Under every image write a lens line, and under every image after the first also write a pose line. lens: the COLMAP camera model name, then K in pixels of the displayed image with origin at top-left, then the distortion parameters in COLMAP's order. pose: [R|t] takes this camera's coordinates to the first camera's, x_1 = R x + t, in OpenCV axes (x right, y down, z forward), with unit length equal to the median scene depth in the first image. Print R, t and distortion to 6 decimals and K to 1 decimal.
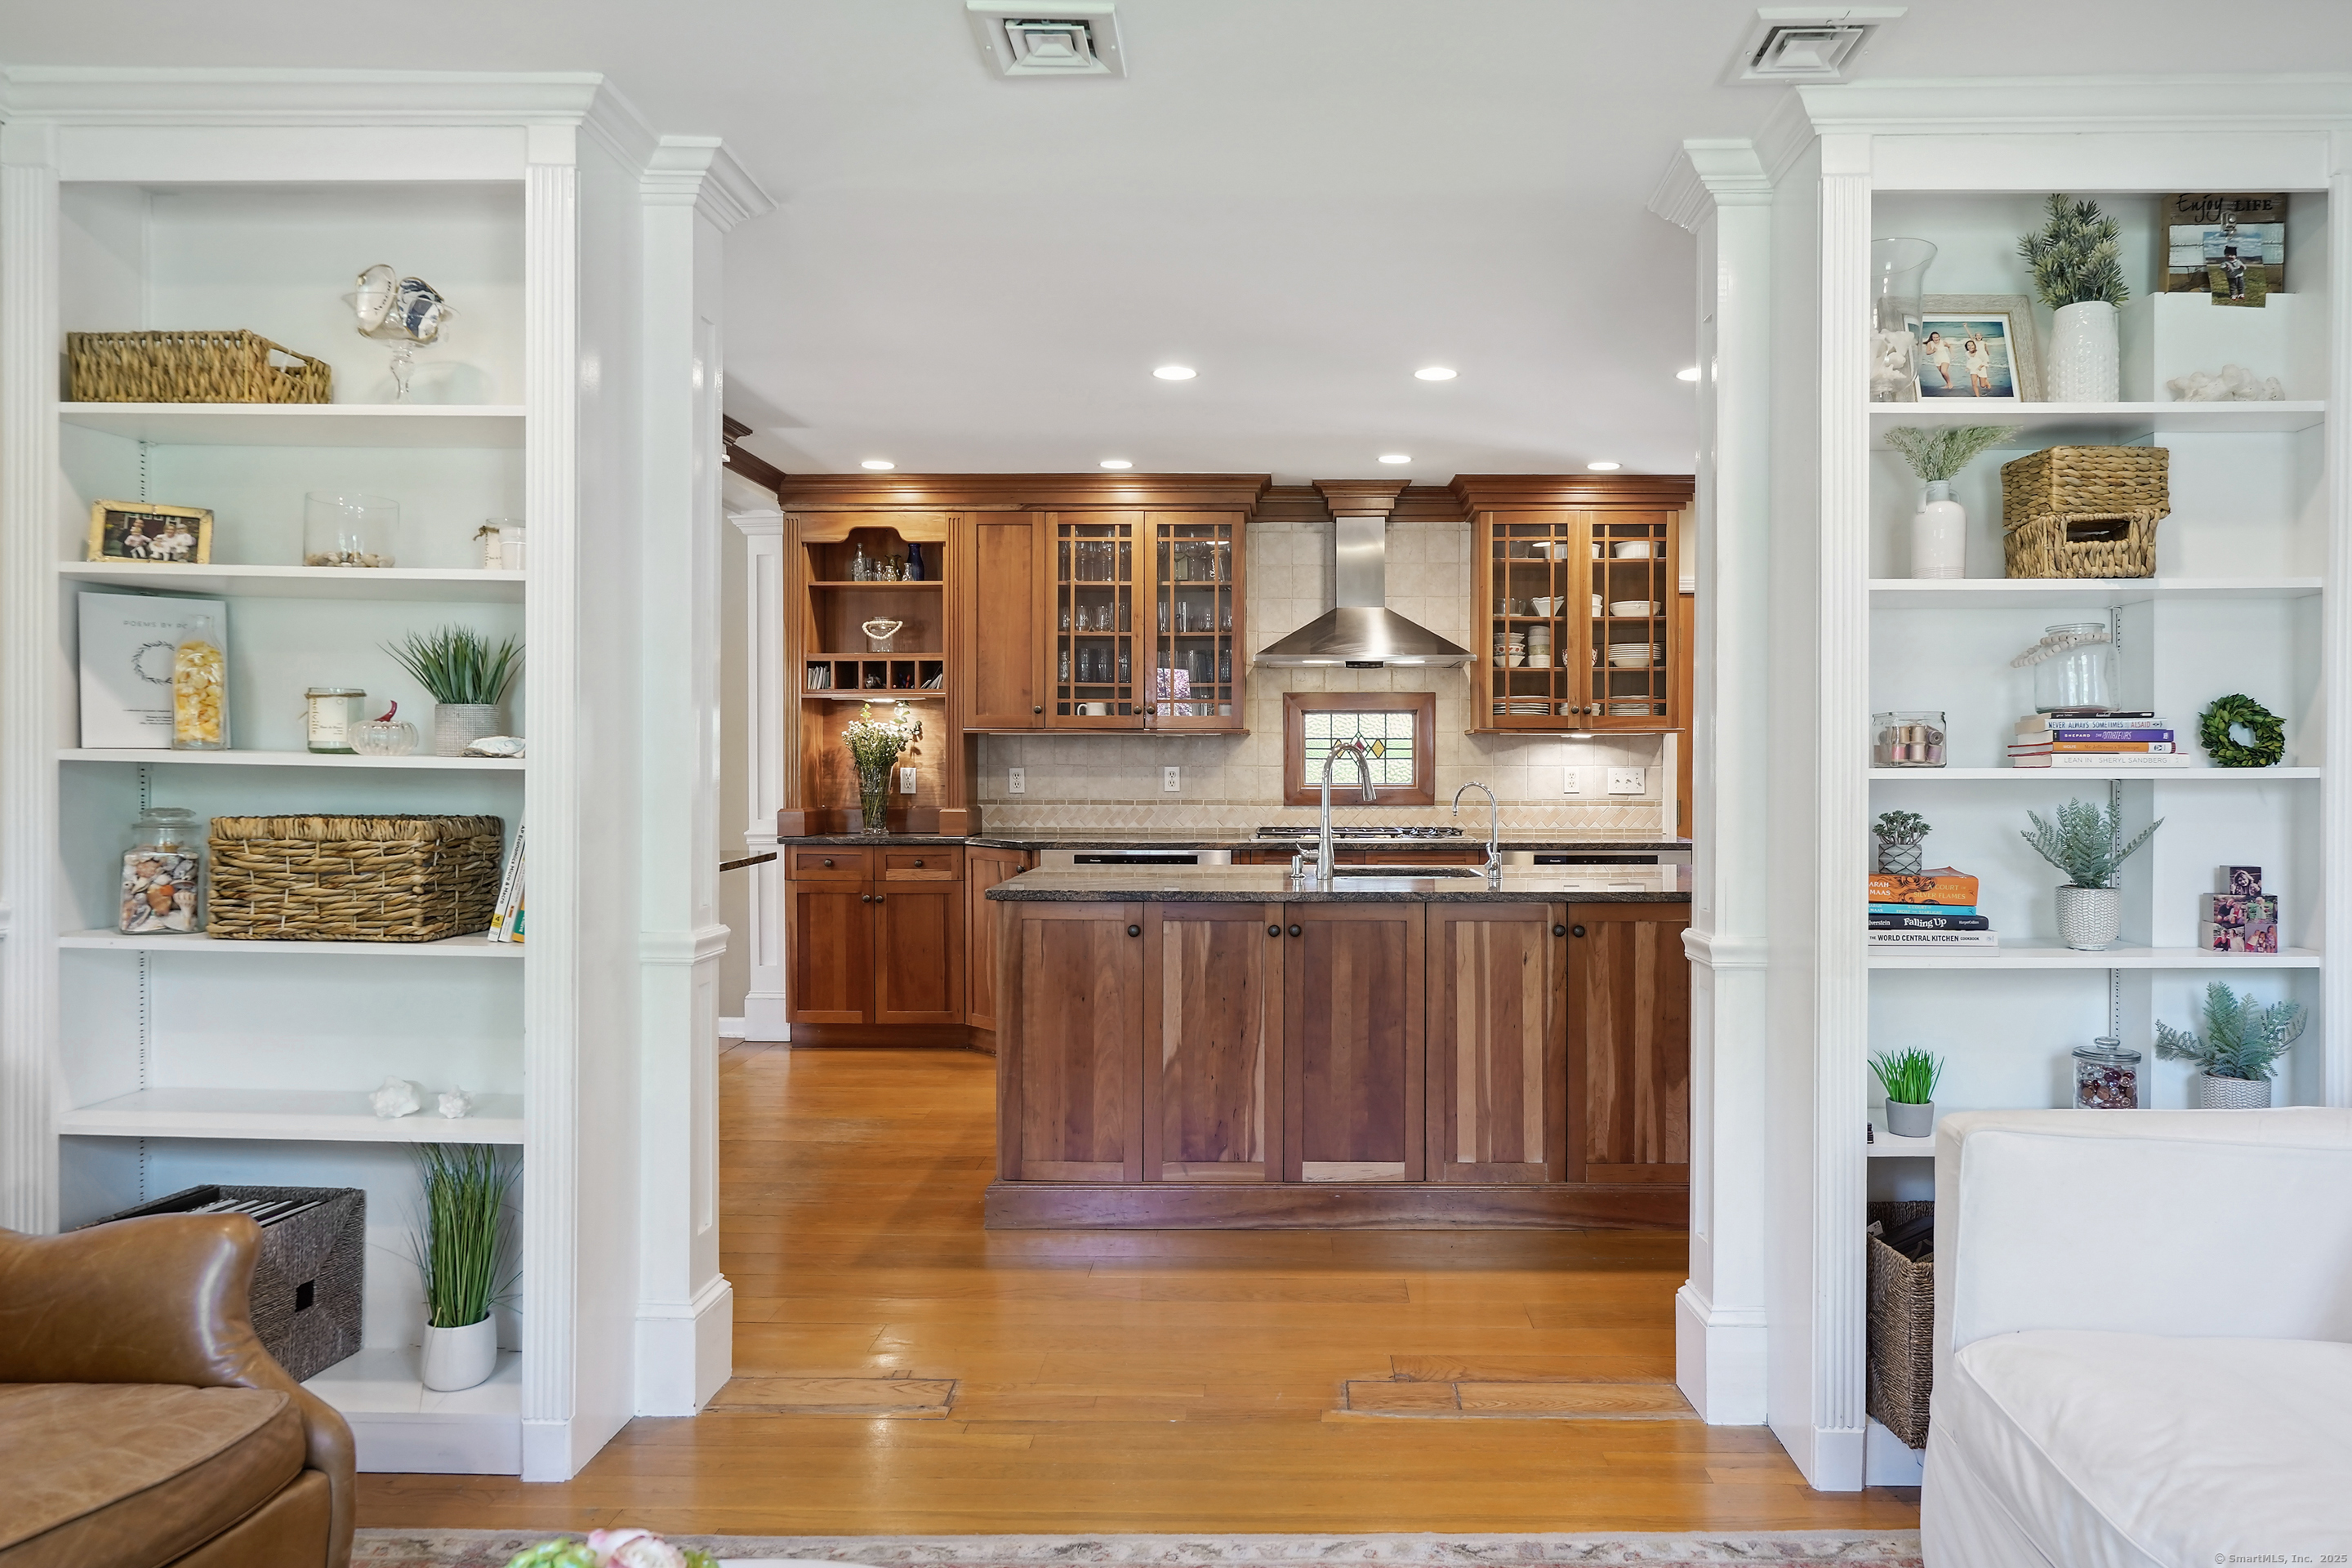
lens RADIAL K [[1469.6, 0, 1290.0], [0, 1469.6, 771.1], [0, 0, 1]] dist [-0.003313, 0.000446]
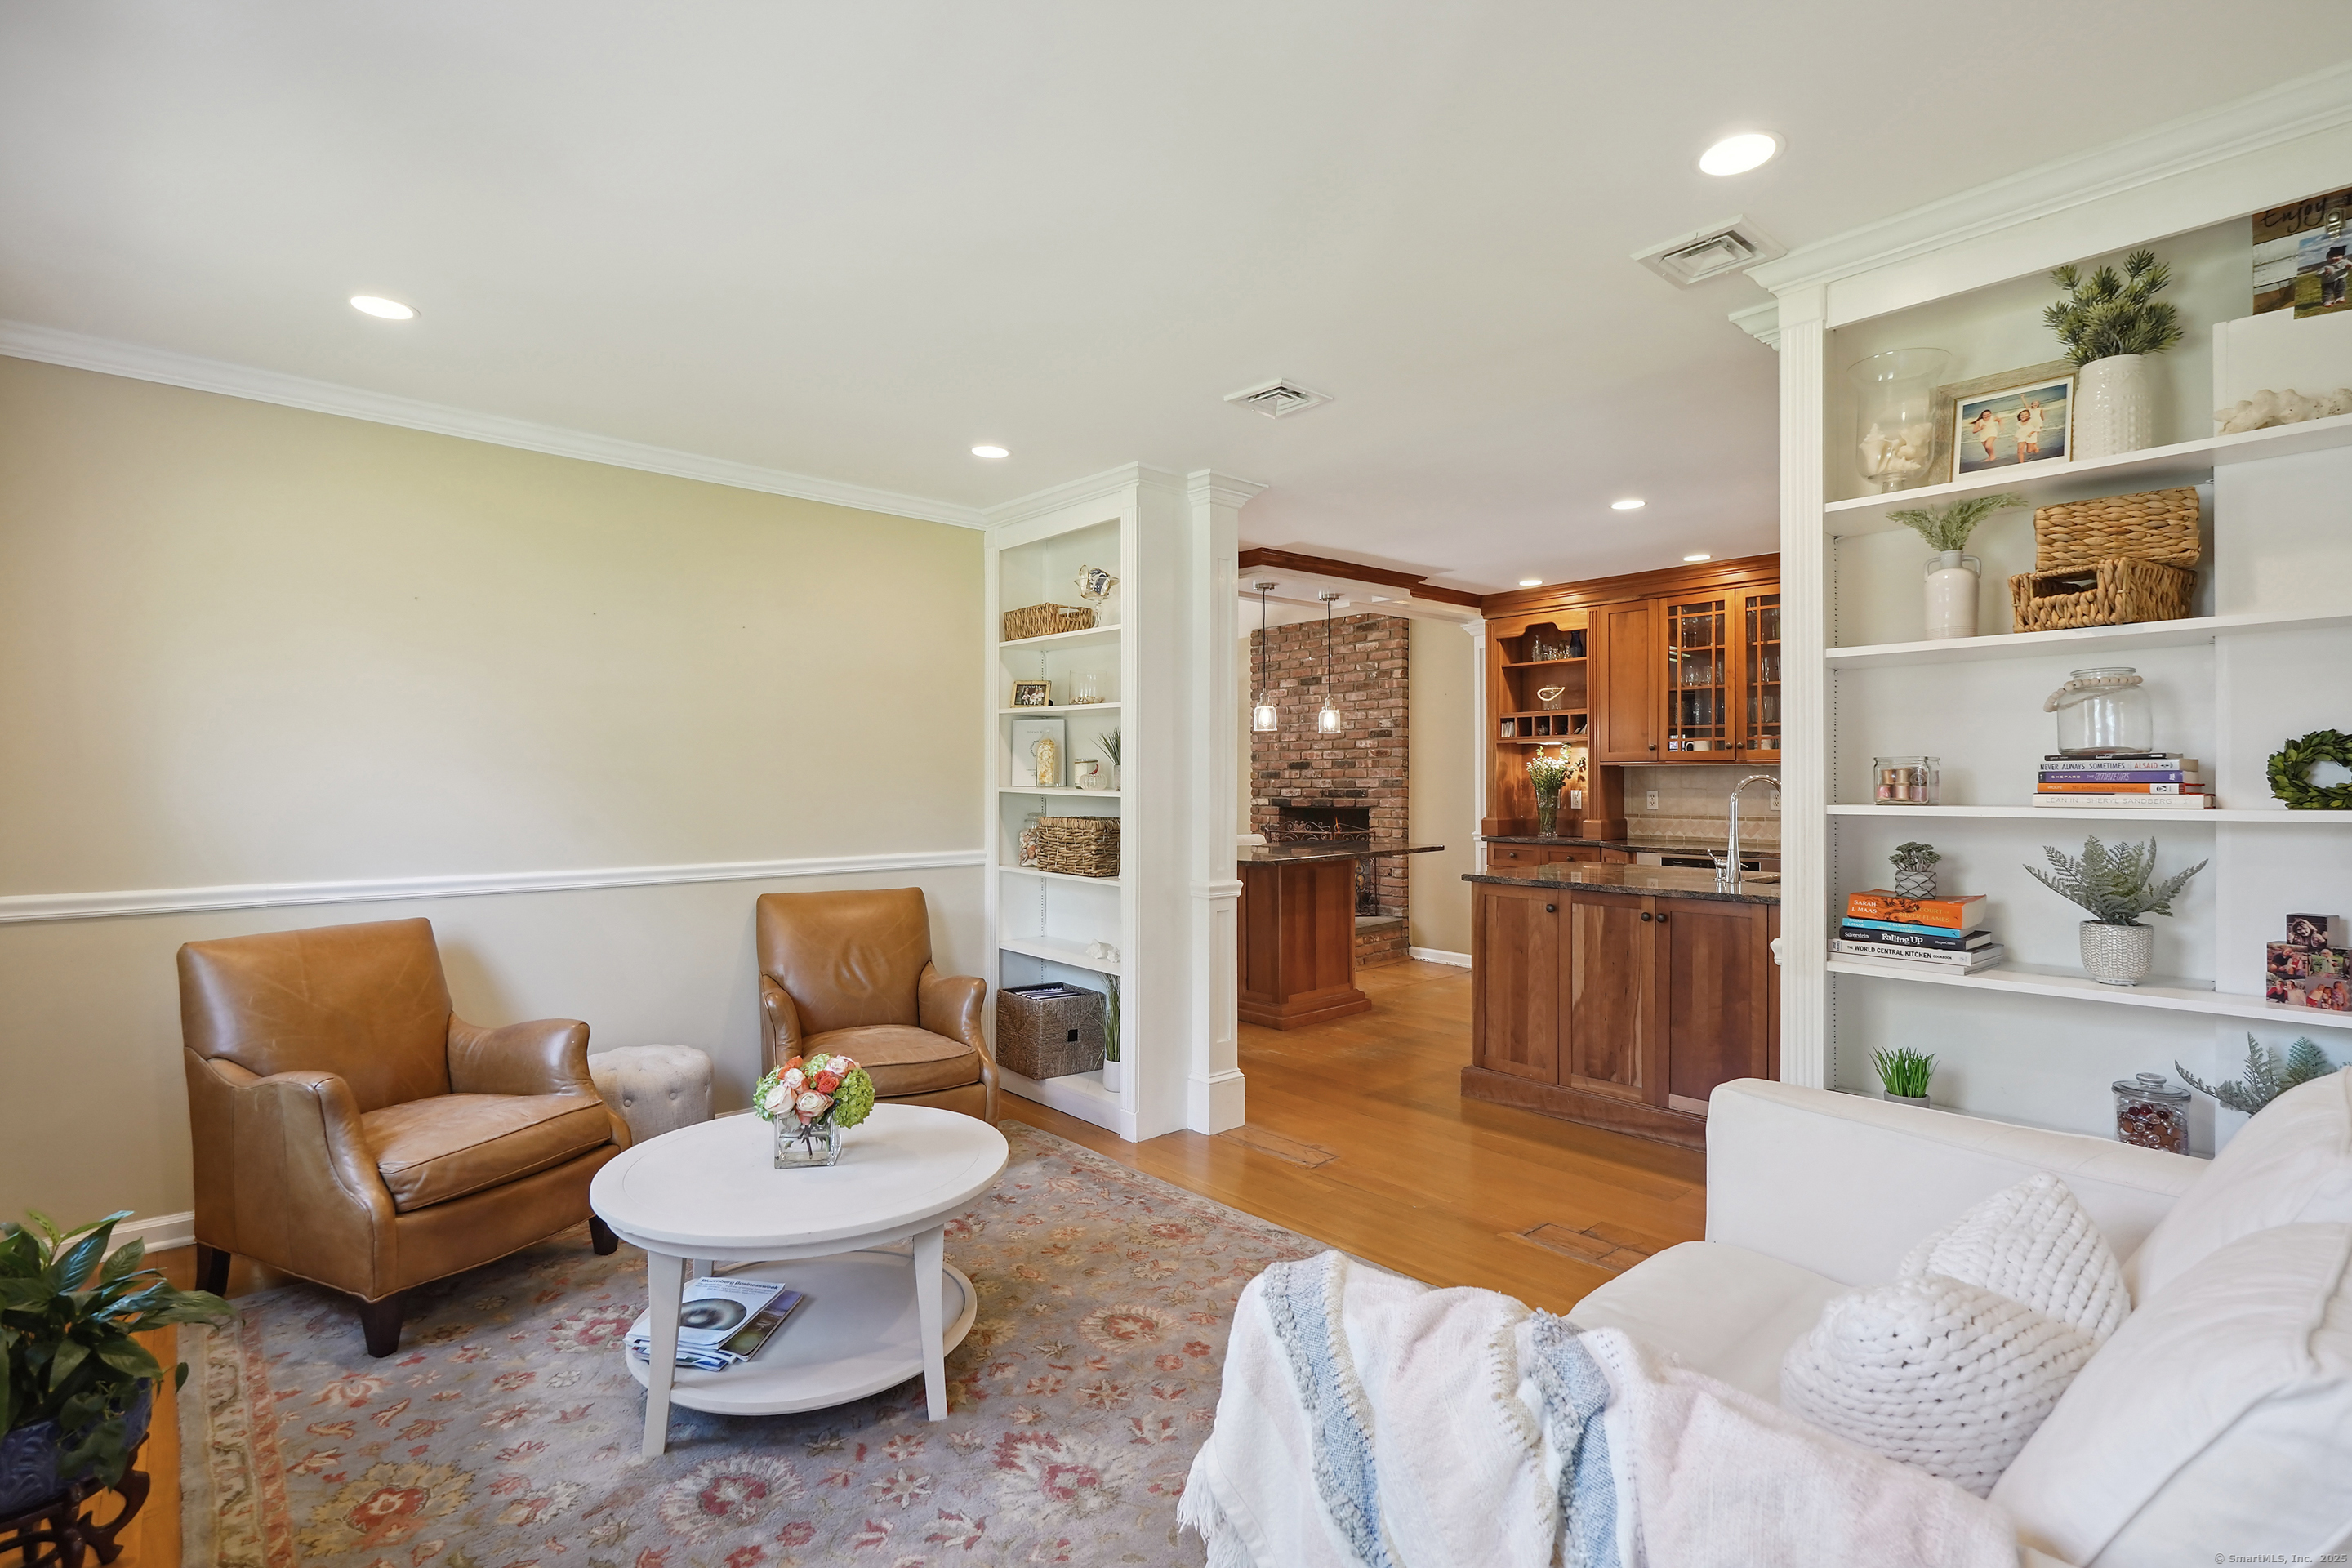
lens RADIAL K [[1136.7, 0, 1174.0], [0, 1136.7, 777.1], [0, 0, 1]] dist [0.000106, 0.000404]
pose [[0.667111, -0.004875, -0.744942, 0.304560], [-0.000154, 0.999978, -0.006682, -0.007882], [0.744958, 0.004573, 0.667096, -0.011097]]
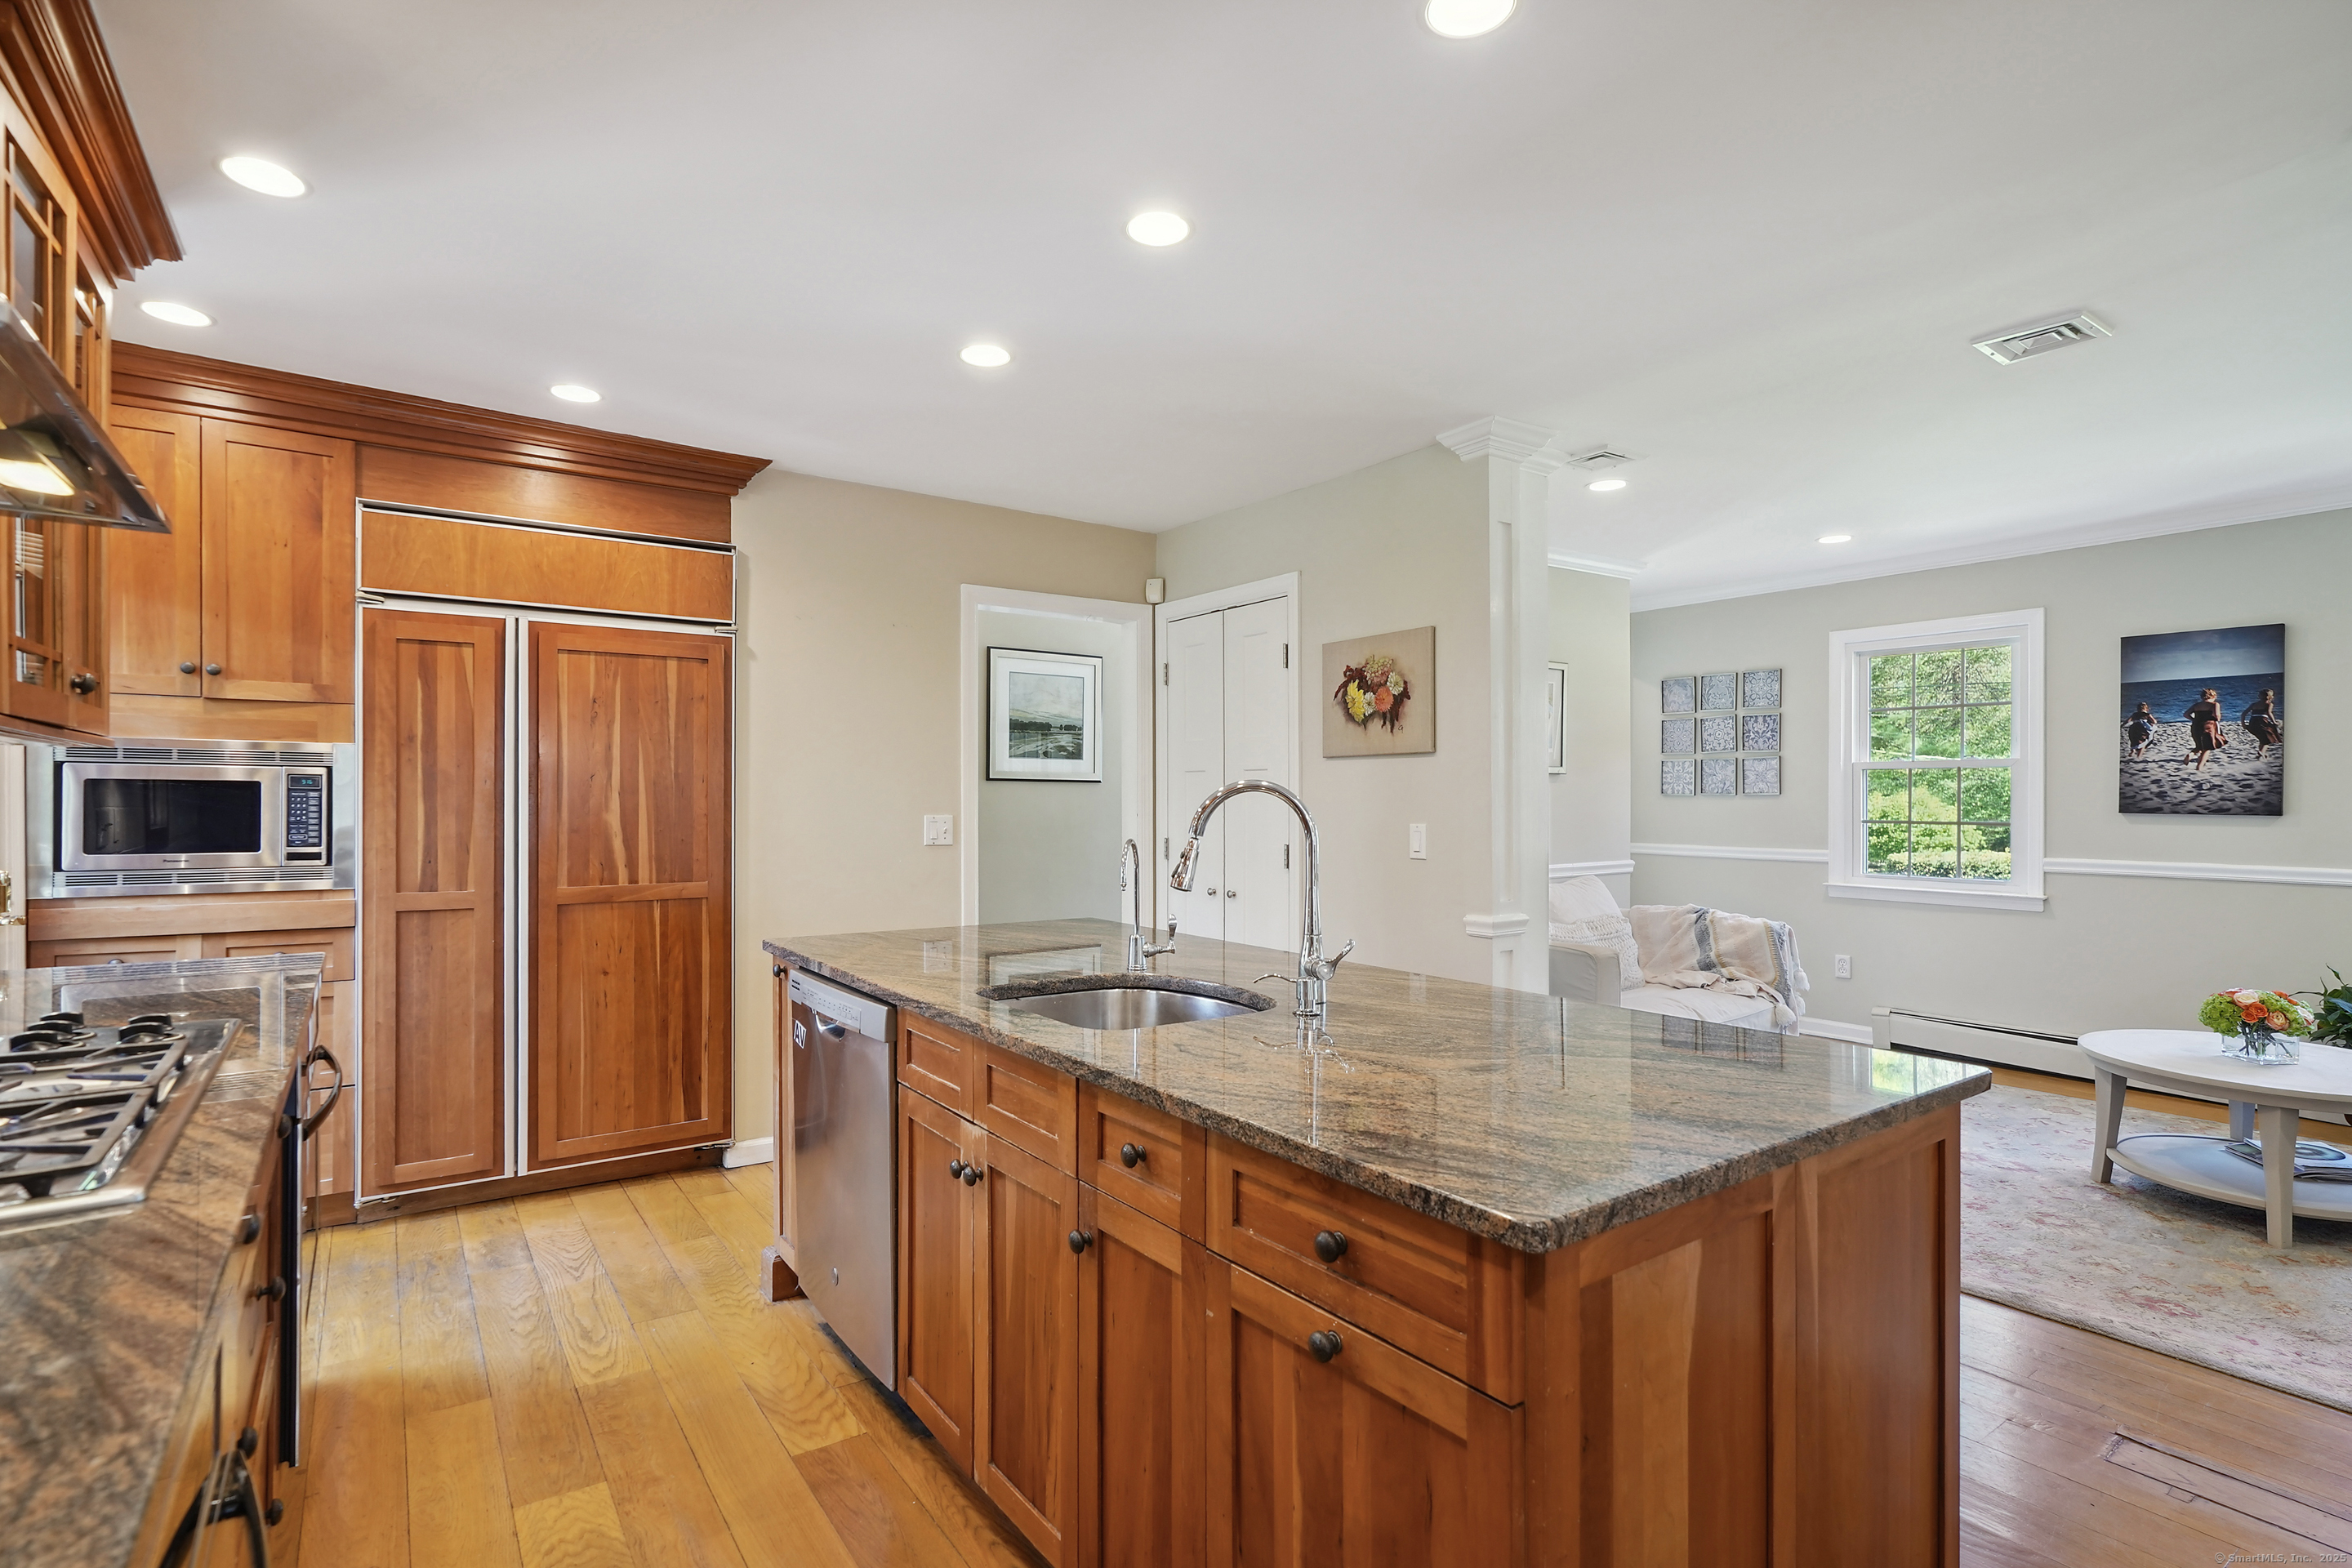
lens RADIAL K [[1149.8, 0, 1154.3], [0, 1149.8, 793.3], [0, 0, 1]] dist [-0.003154, 0.001003]
pose [[-0.562018, 0.000987, 0.827124, -0.239208], [0.003498, 0.999993, 0.001183, -0.010466], [-0.827118, 0.003558, -0.562018, 0.925977]]
